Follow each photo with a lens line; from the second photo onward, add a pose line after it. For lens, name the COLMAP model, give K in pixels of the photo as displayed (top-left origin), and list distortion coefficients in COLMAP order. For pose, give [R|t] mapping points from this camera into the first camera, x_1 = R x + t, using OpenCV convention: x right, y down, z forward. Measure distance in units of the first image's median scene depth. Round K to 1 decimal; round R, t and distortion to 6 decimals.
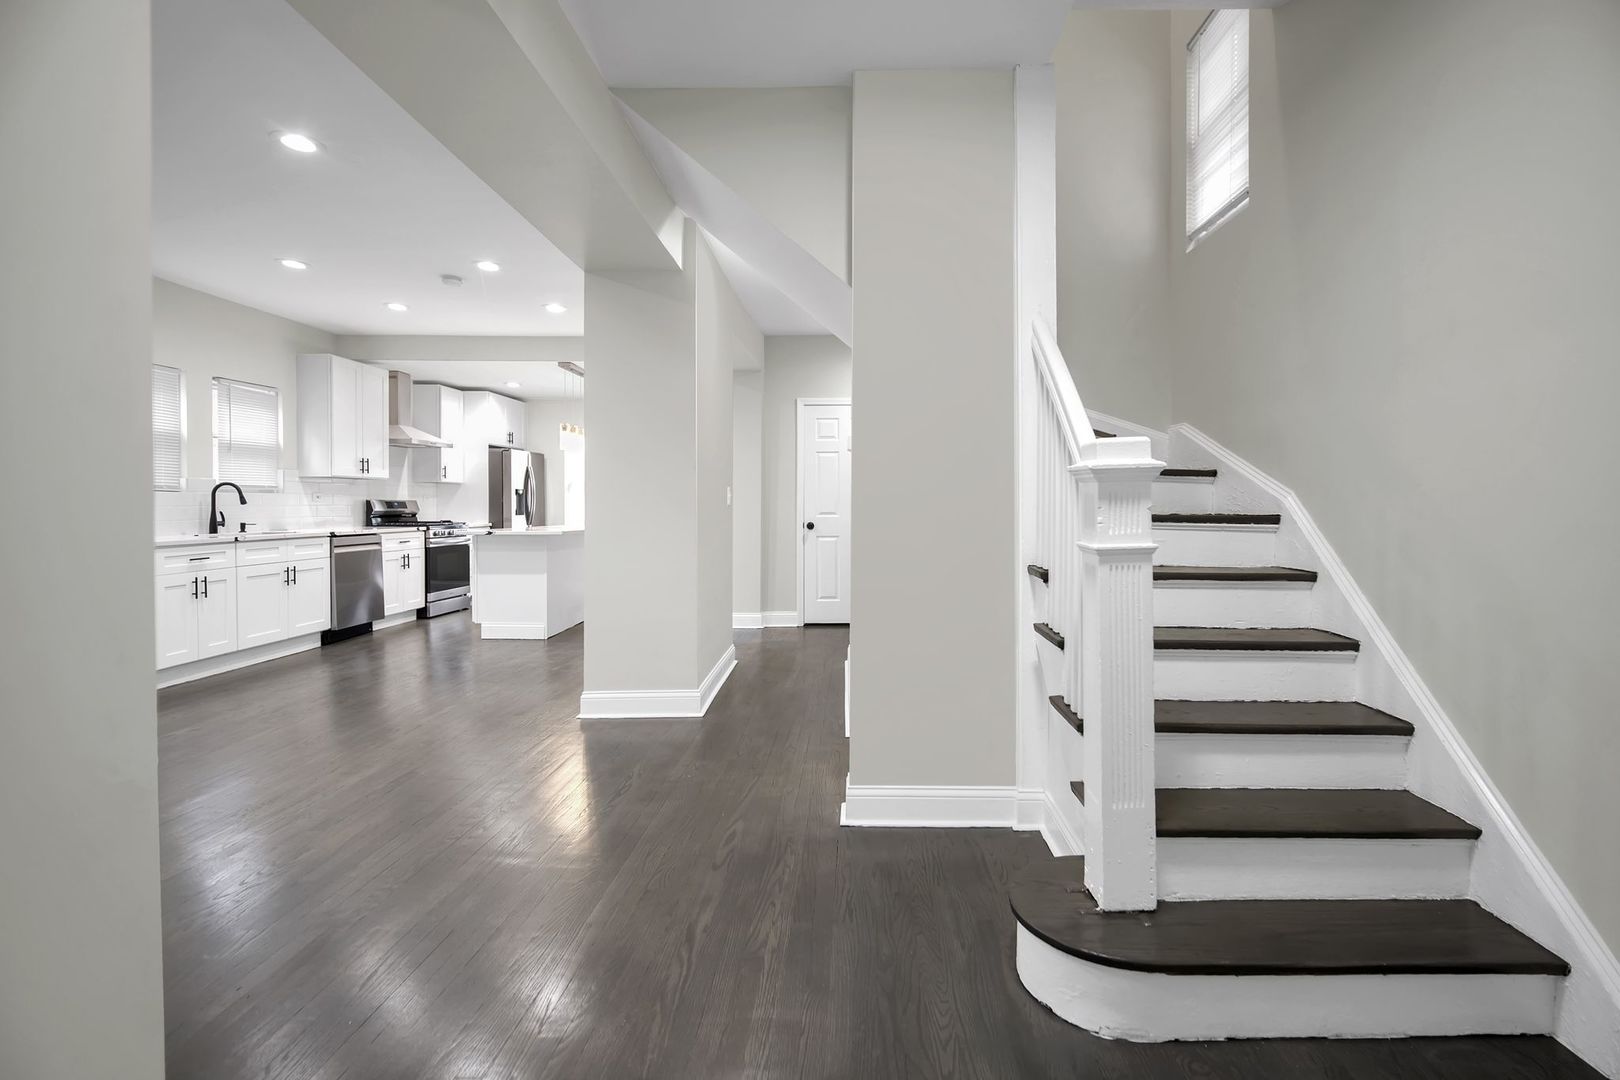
lens RADIAL K [[731.5, 0, 845.7], [0, 731.5, 519.5], [0, 0, 1]] dist [-0.002066, -0.000102]
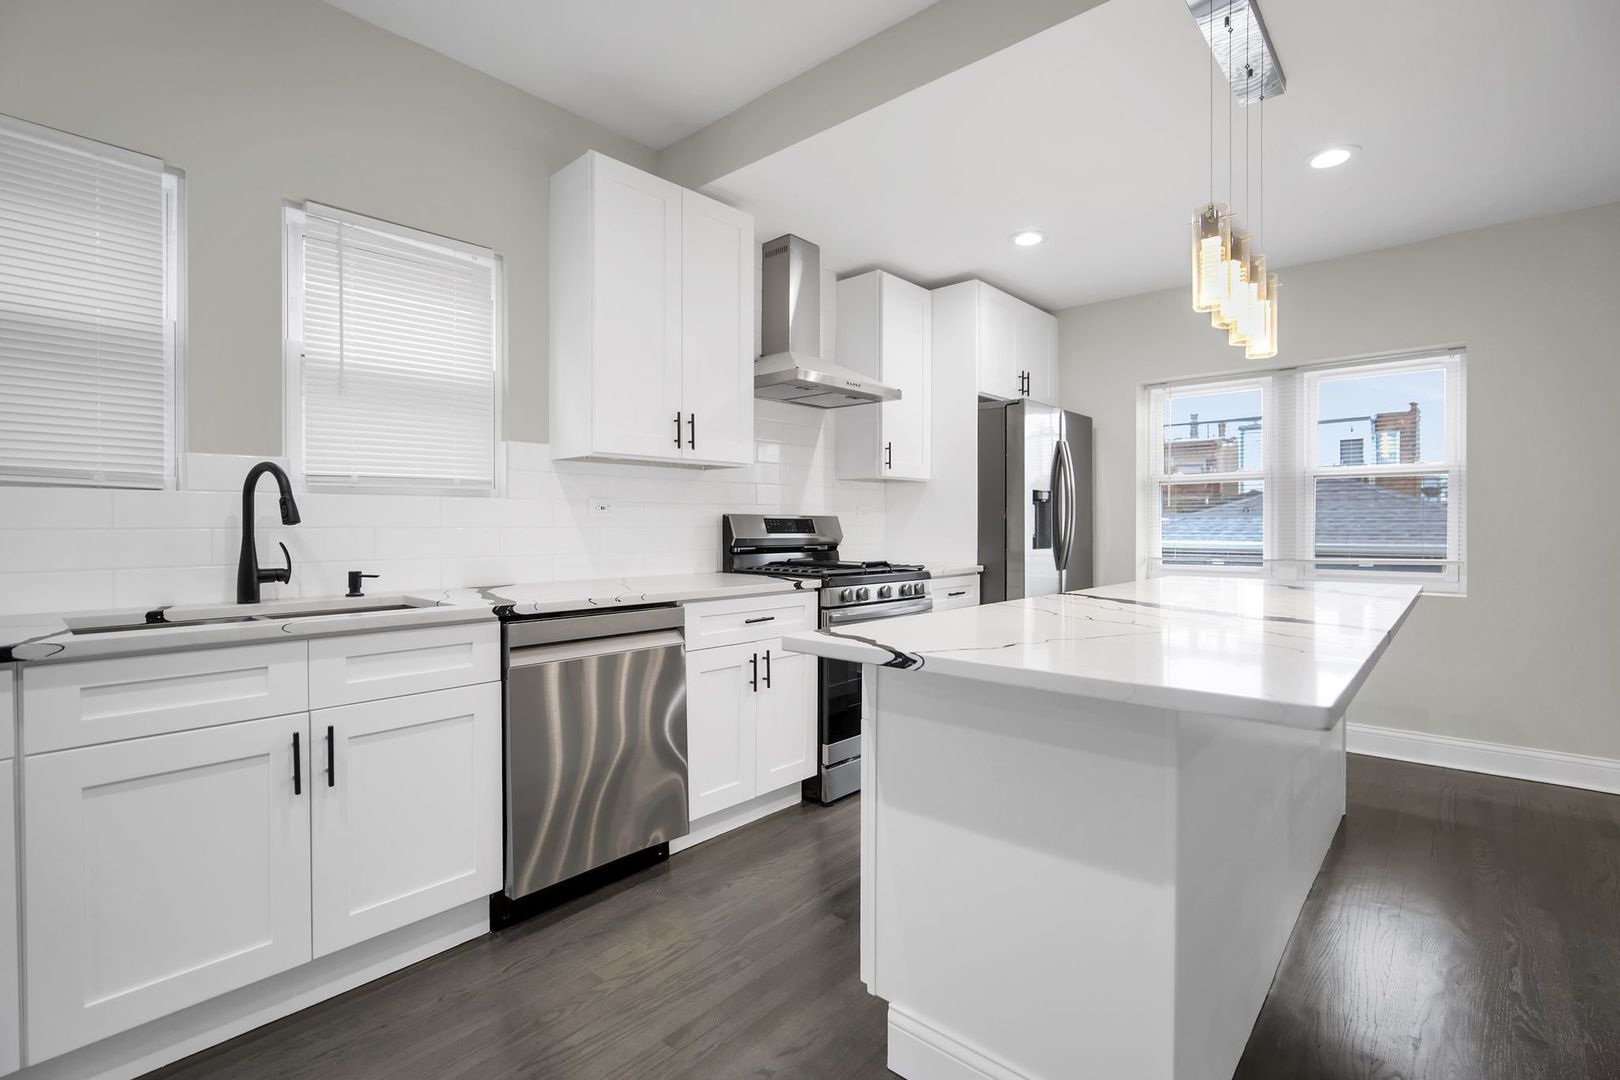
lens RADIAL K [[741.5, 0, 810.7], [0, 741.5, 525.6], [0, 0, 1]] dist [-0.002185, -0.000648]
pose [[0.750999, -0.001190, -0.660303, -0.322811], [-0.012916, 0.999781, -0.016492, -0.013788], [0.660177, 0.020915, 0.750819, 0.723278]]
